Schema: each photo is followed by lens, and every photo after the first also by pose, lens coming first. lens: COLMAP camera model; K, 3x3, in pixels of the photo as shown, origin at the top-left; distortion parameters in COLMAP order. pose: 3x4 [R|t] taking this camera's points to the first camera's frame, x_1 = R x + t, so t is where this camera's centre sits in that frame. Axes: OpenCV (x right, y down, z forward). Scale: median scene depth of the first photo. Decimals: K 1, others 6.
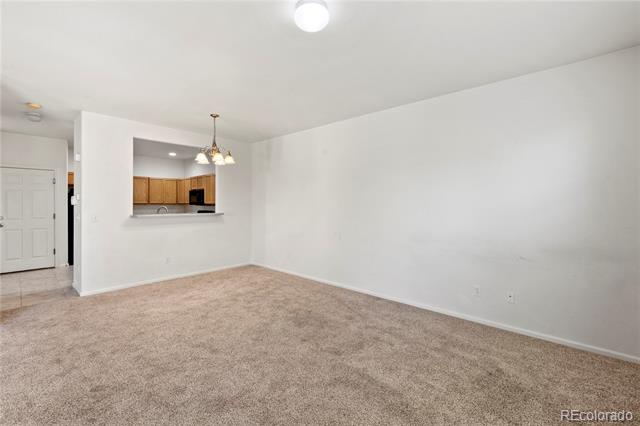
lens RADIAL K [[278.6, 0, 317.7], [0, 278.6, 200.5], [0, 0, 1]] dist [-0.000152, -0.000106]
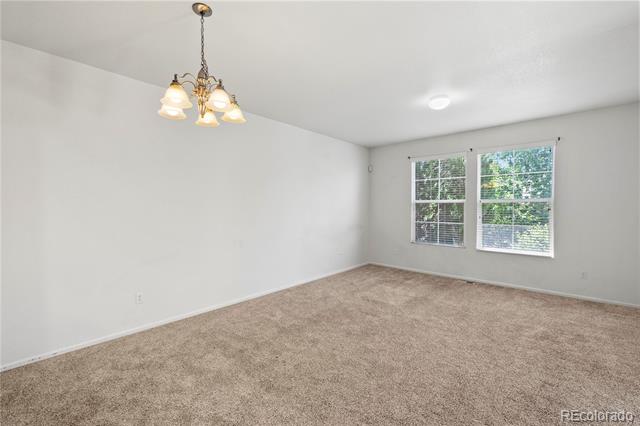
lens RADIAL K [[271.6, 0, 319.1], [0, 271.6, 210.3], [0, 0, 1]] dist [-0.001046, -0.000105]
pose [[-0.016921, -0.011451, 0.999791, -0.835402], [-0.016795, 0.999797, 0.011167, 0.011429], [-0.999716, -0.016602, -0.017109, 0.848841]]
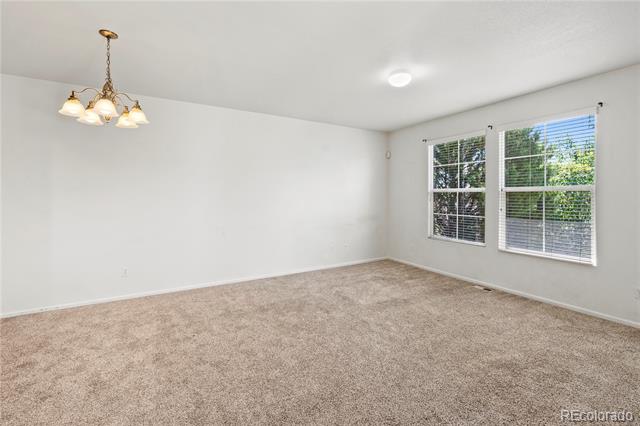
lens RADIAL K [[278.6, 0, 317.7], [0, 278.6, 200.5], [0, 0, 1]] dist [-0.000152, -0.000106]
pose [[0.289244, -0.015970, 0.957122, -0.789354], [-0.016103, 0.999638, 0.021546, 0.000220], [-0.957120, -0.021644, 0.288882, 0.466996]]
